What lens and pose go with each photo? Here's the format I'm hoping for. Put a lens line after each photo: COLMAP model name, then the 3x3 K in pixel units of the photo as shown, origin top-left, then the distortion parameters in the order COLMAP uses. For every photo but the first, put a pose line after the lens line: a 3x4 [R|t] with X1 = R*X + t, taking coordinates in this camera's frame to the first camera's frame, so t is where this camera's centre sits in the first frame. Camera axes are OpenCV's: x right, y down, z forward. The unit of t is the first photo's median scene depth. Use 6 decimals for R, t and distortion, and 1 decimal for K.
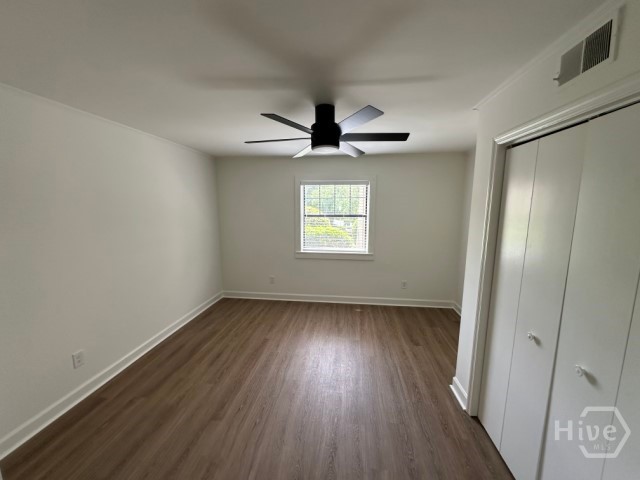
lens RADIAL K [[253.5, 0, 321.7], [0, 253.5, 239.6], [0, 0, 1]] dist [-0.003734, -0.000248]
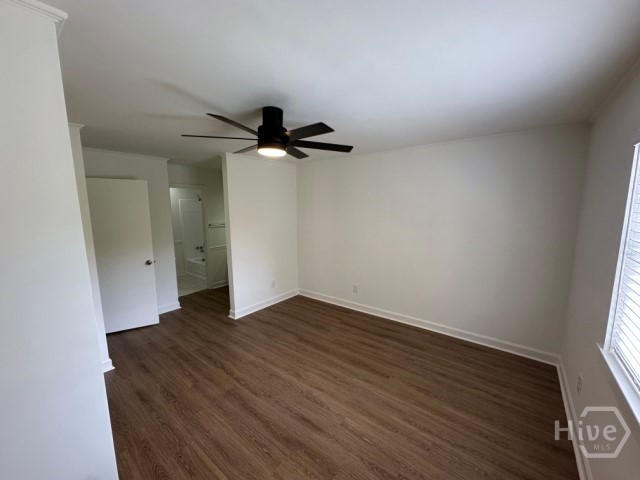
lens RADIAL K [[253.5, 0, 320.4], [0, 253.5, 241.0], [0, 0, 1]] dist [-0.003734, -0.000248]
pose [[-0.521175, 0.116505, -0.845460, 0.563514], [-0.113081, 0.972478, 0.203716, -0.177081], [0.845925, 0.201777, -0.493657, 1.226968]]
